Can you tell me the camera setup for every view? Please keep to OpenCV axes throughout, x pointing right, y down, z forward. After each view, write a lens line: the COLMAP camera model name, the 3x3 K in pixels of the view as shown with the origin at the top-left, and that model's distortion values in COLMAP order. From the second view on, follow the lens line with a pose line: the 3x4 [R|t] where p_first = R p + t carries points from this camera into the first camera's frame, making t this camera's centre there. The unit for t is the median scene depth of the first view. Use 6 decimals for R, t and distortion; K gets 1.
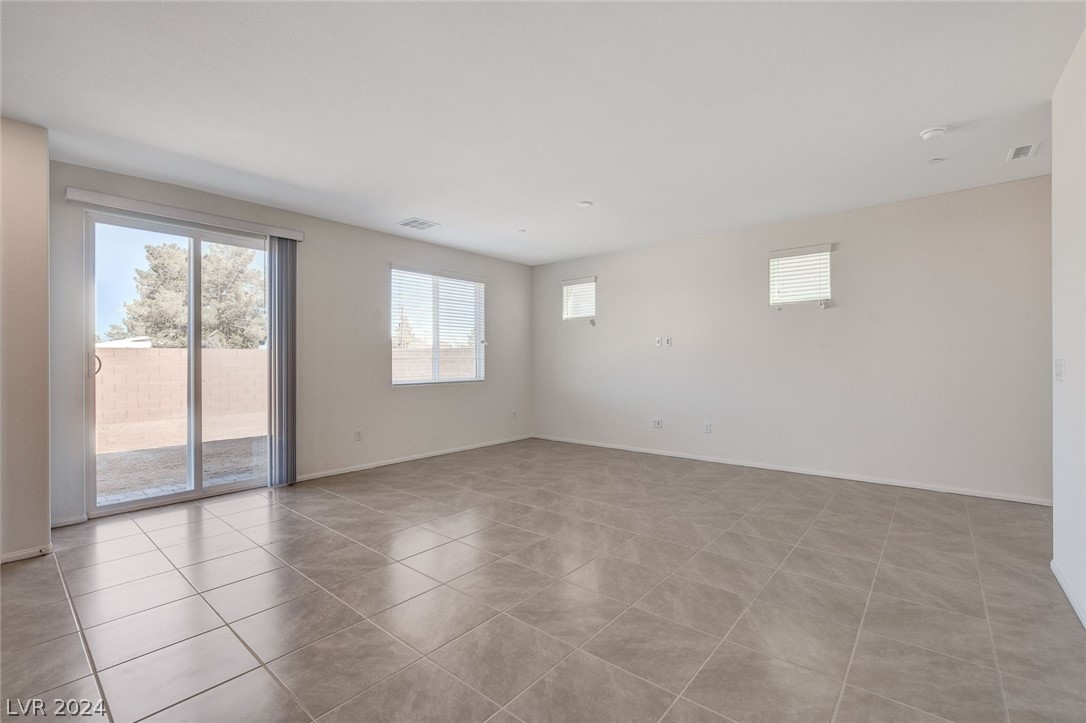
lens RADIAL K [[476.3, 0, 536.7], [0, 476.3, 360.0], [0, 0, 1]] dist [-0.021115, 0.001873]
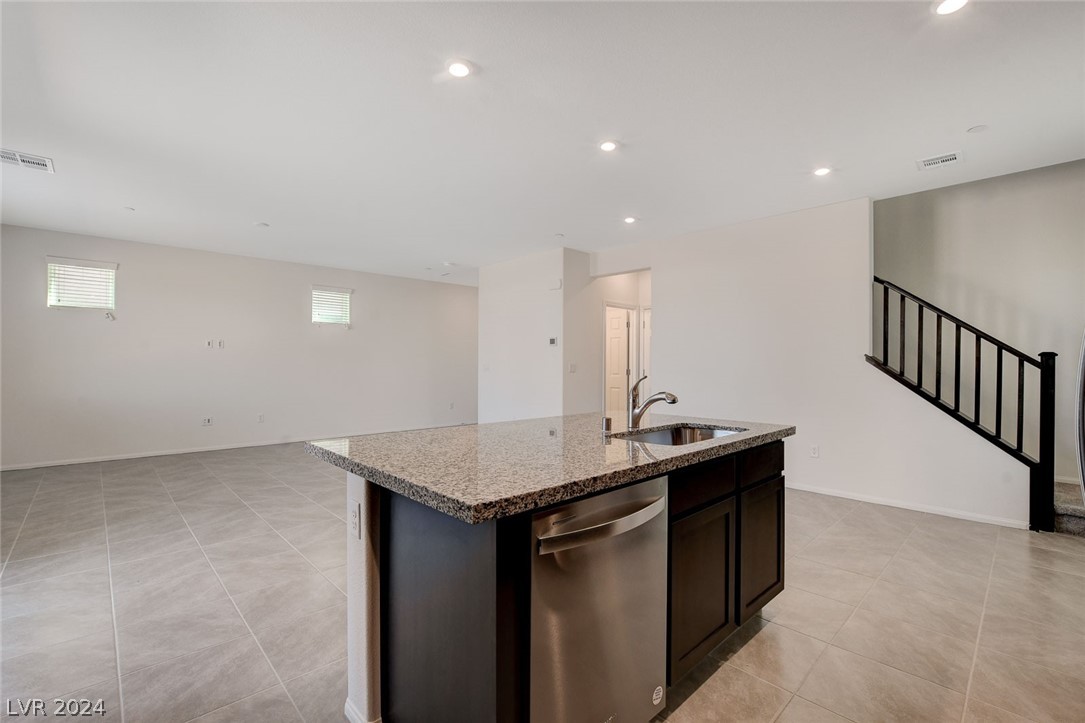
lens RADIAL K [[475.8, 0, 547.4], [0, 475.8, 362.1], [0, 0, 1]] dist [-0.021115, 0.001873]
pose [[0.090545, 0.008568, 0.995856, -0.920005], [-0.007002, 0.999944, -0.007967, 0.006683], [-0.995868, -0.006252, 0.090600, 0.197287]]
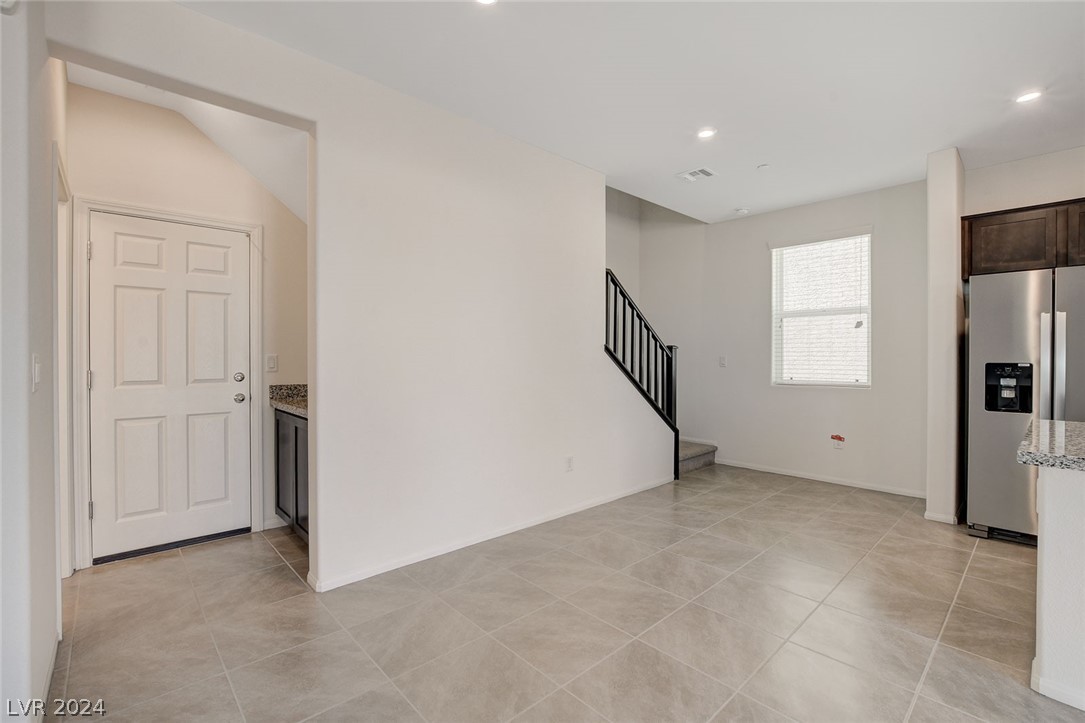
lens RADIAL K [[475.8, 0, 541.3], [0, 475.8, 357.5], [0, 0, 1]] dist [-0.021115, 0.001873]
pose [[-0.993029, 0.004503, 0.117781, 0.030465], [0.004991, 0.999980, 0.003844, 0.000180], [-0.117761, 0.004405, -0.993032, 0.513985]]
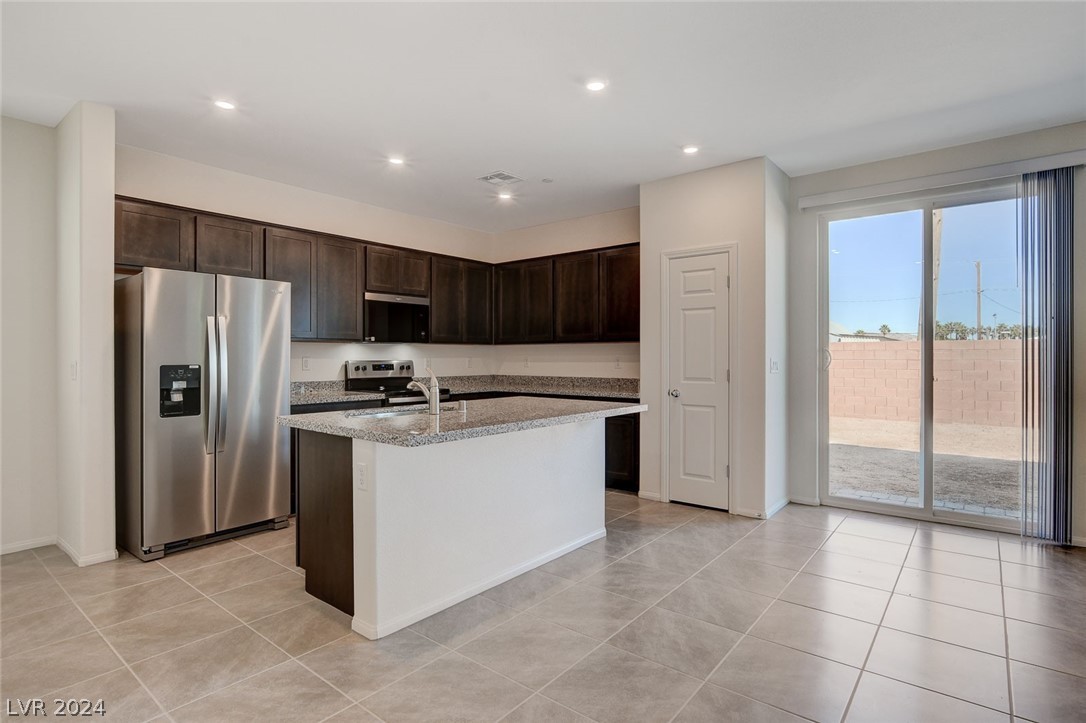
lens RADIAL K [[549.0, 0, 539.9], [0, 549.0, 357.0], [0, 0, 1]] dist [-0.018500, 0.002569]
pose [[0.028569, 0.006139, -0.999573, 0.196135], [0.000520, 0.999981, 0.006156, -0.001186], [0.999592, -0.000696, 0.028566, 0.255640]]
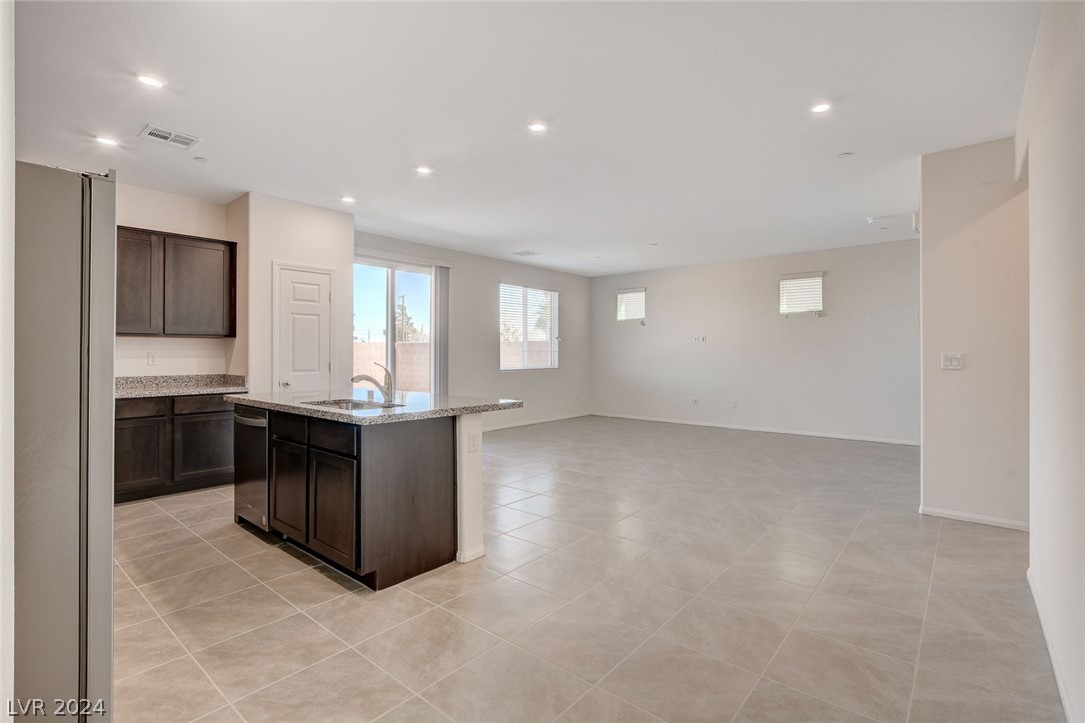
lens RADIAL K [[512.5, 0, 540.4], [0, 512.5, 347.9], [0, 0, 1]] dist [-0.008094, -0.001917]
pose [[0.999963, 0.006249, 0.005934, -0.234438], [-0.006199, 0.999945, -0.008498, 0.000682], [-0.005987, 0.008461, 0.999946, -0.534244]]
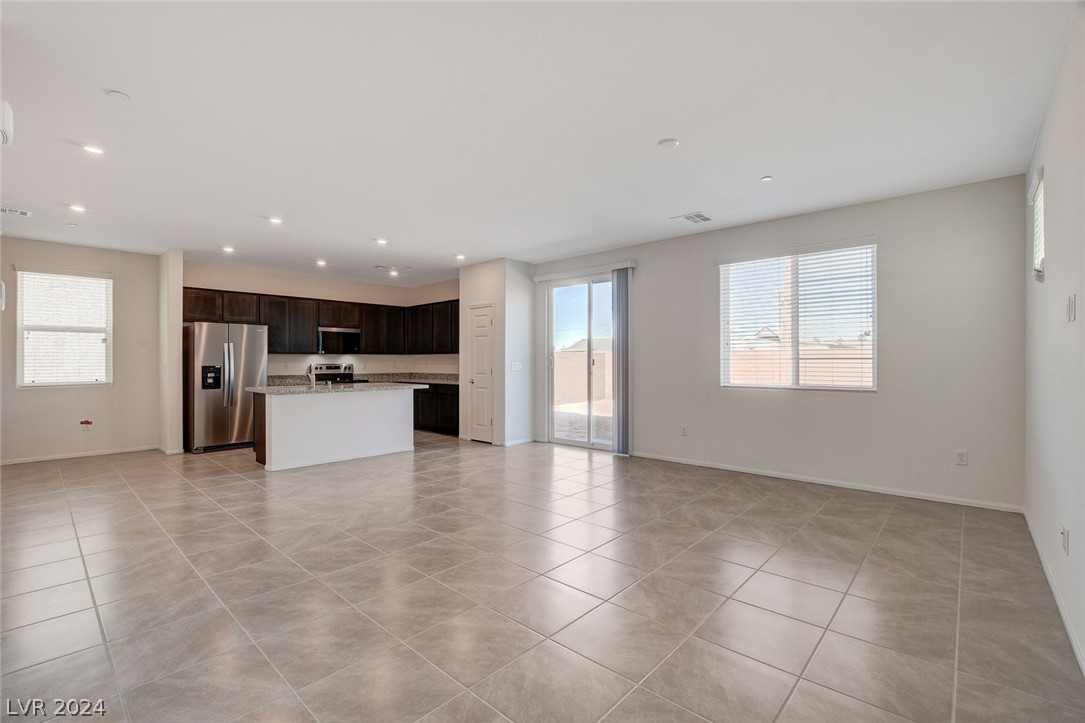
lens RADIAL K [[475.8, 0, 537.5], [0, 475.8, 363.1], [0, 0, 1]] dist [-0.021115, 0.001873]
pose [[-0.037558, 0.009687, -0.999247, 0.781972], [0.001439, 0.999952, 0.009640, -0.006029], [0.999293, -0.001076, -0.037570, 0.788149]]
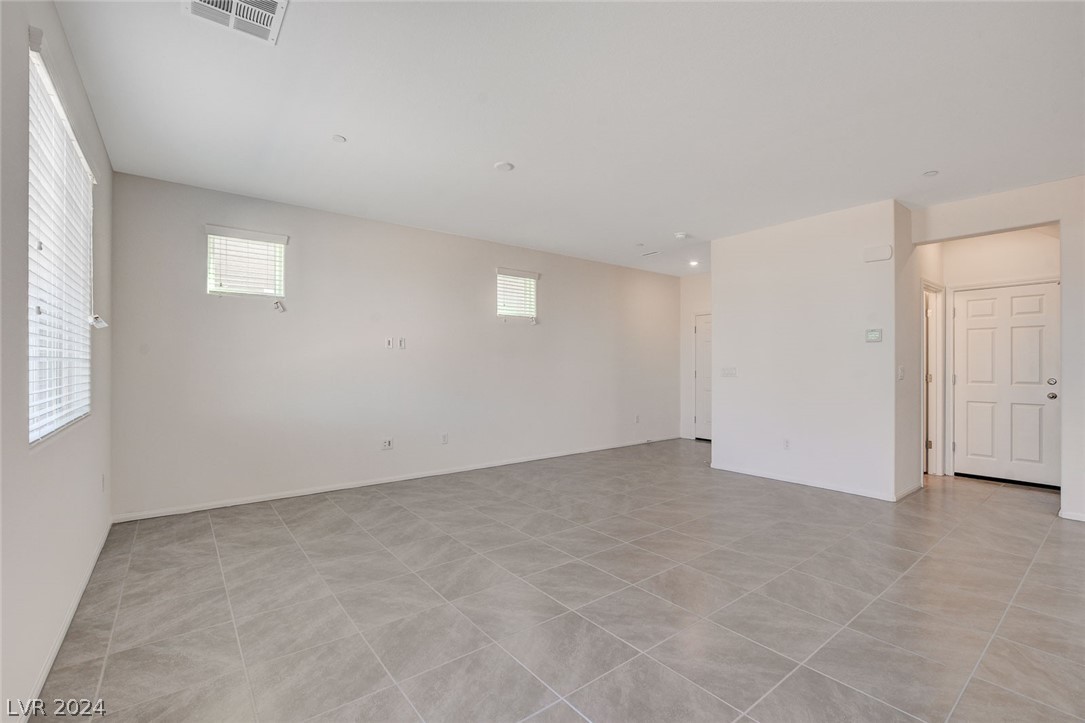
lens RADIAL K [[475.8, 0, 547.2], [0, 475.8, 365.4], [0, 0, 1]] dist [-0.021115, 0.001873]
pose [[0.192040, 0.004000, 0.981379, -0.619770], [-0.003723, 0.999987, -0.003347, 0.001848], [-0.981380, -0.003011, 0.192052, 0.742630]]
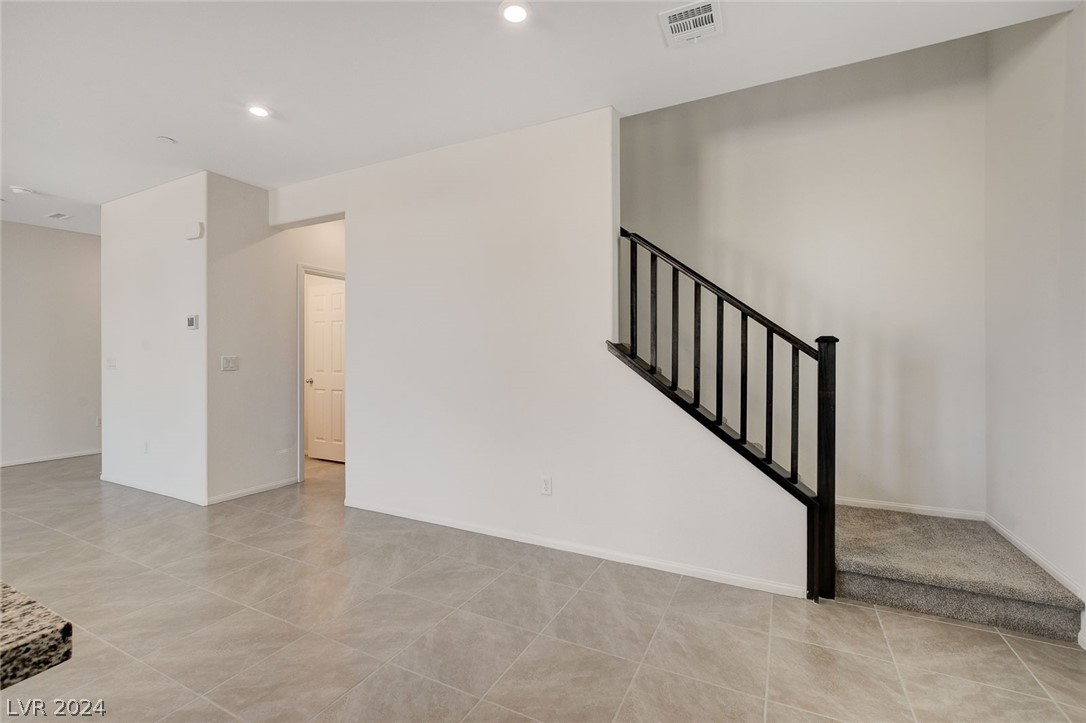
lens RADIAL K [[476.3, 0, 547.9], [0, 476.3, 356.8], [0, 0, 1]] dist [-0.021115, 0.001873]
pose [[-0.246559, 0.001184, 0.969127, -0.545316], [0.002798, 0.999996, -0.000510, 0.001199], [-0.969124, 0.002585, -0.246561, -0.098435]]
